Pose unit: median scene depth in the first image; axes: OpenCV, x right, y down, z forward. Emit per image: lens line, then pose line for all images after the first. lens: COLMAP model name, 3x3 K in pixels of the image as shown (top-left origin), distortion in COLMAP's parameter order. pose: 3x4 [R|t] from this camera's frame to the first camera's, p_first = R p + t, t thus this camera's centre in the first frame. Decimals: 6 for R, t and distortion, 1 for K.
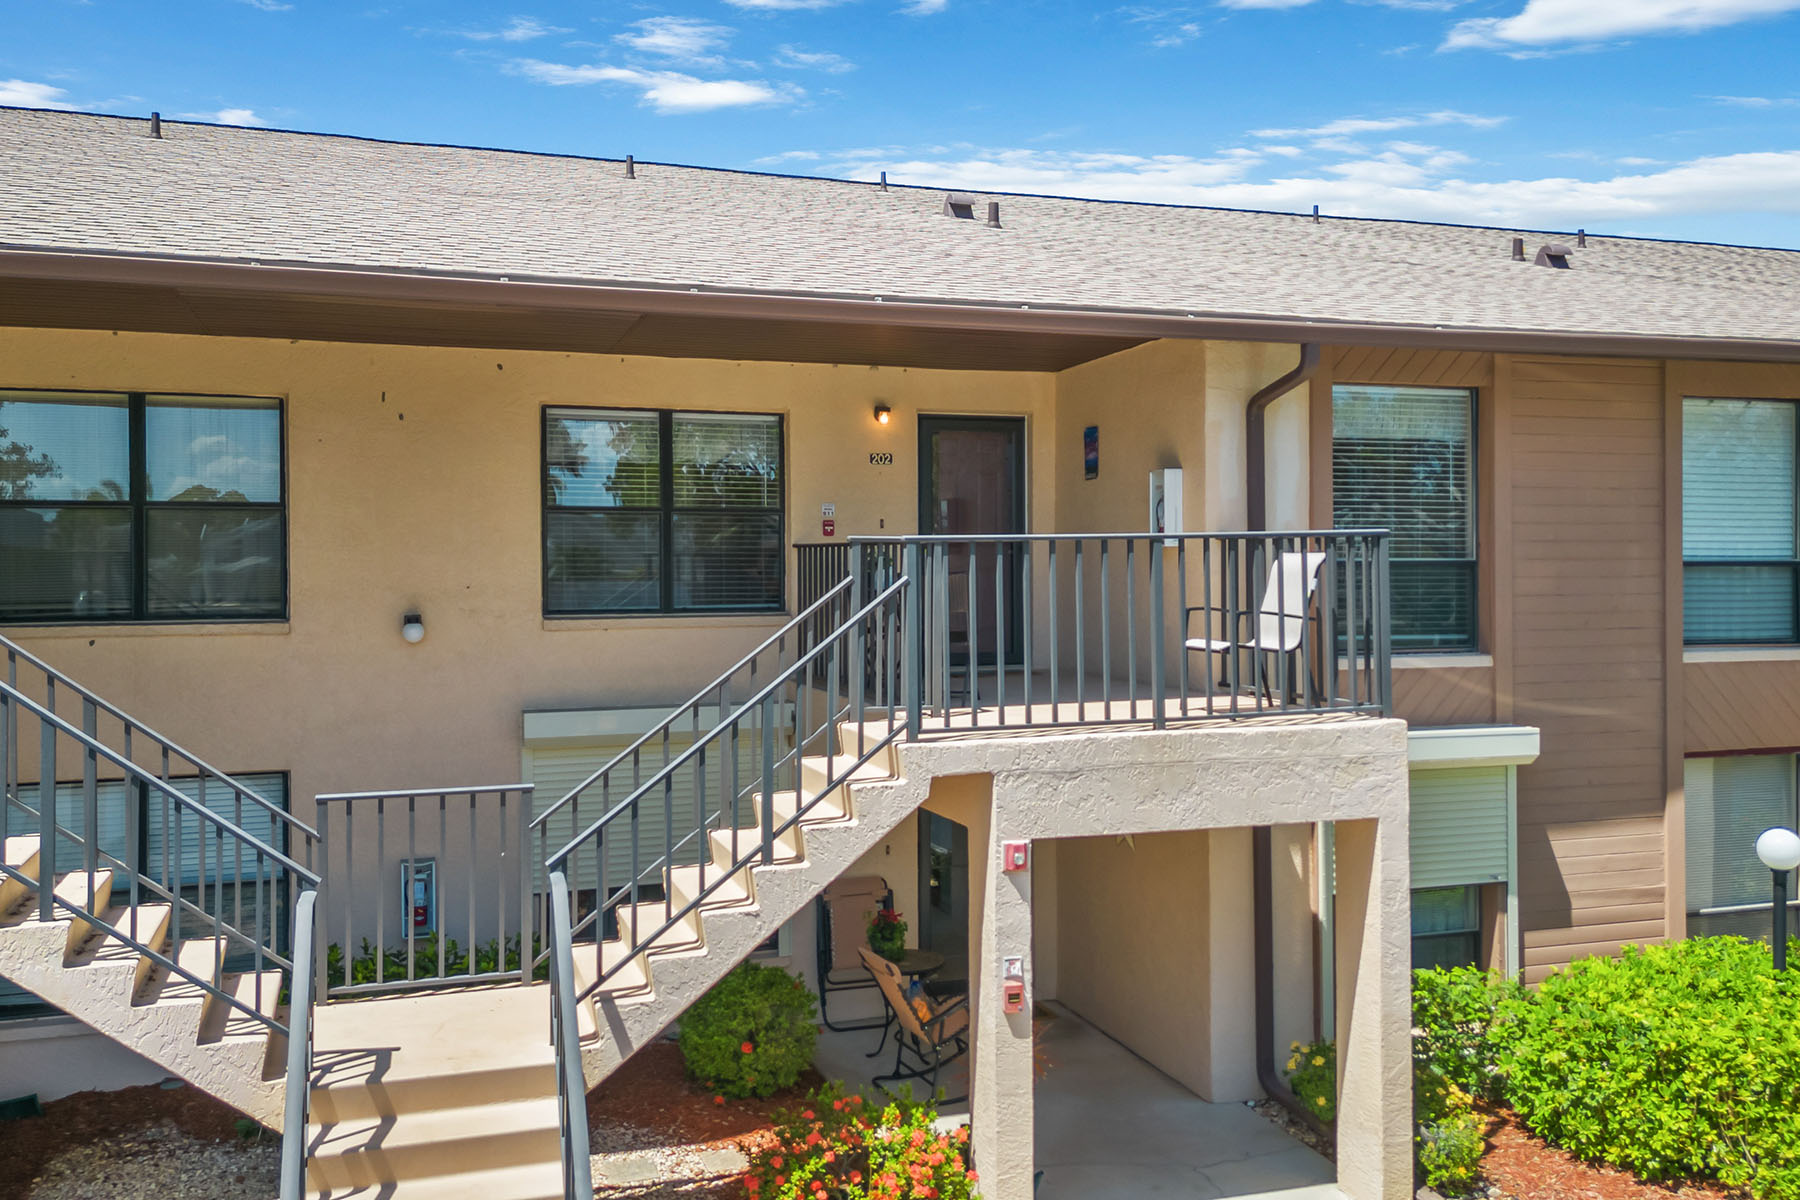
lens RADIAL K [[1538.0, 0, 902.8], [0, 1538.0, 575.6], [0, 0, 1]] dist [0.103276, -0.148282]
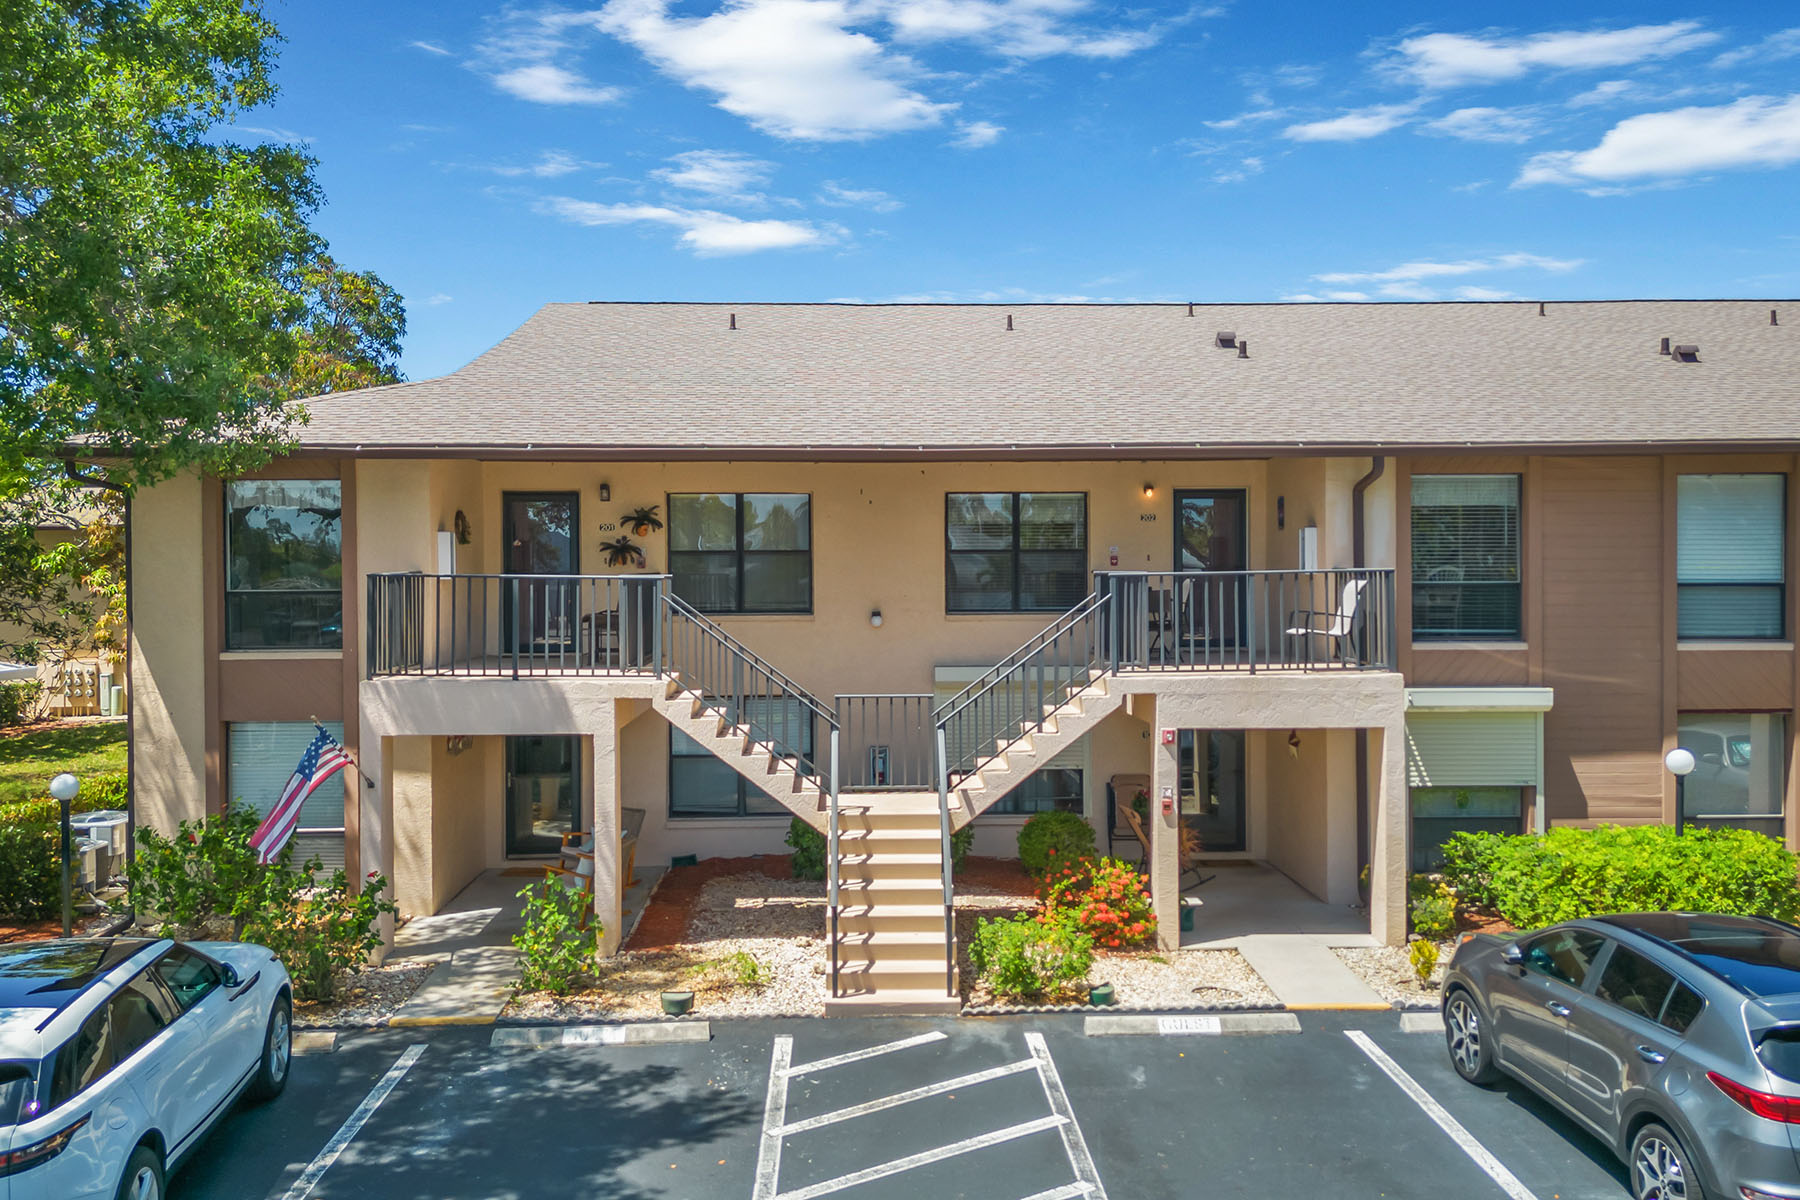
lens RADIAL K [[1538.0, 0, 902.8], [0, 1538.0, 575.6], [0, 0, 1]] dist [0.103276, -0.148282]
pose [[0.960469, 0.001164, -0.278384, 0.231103], [-0.001393, 0.999999, -0.000625, -0.016840], [0.278383, 0.000988, 0.960470, -0.771793]]
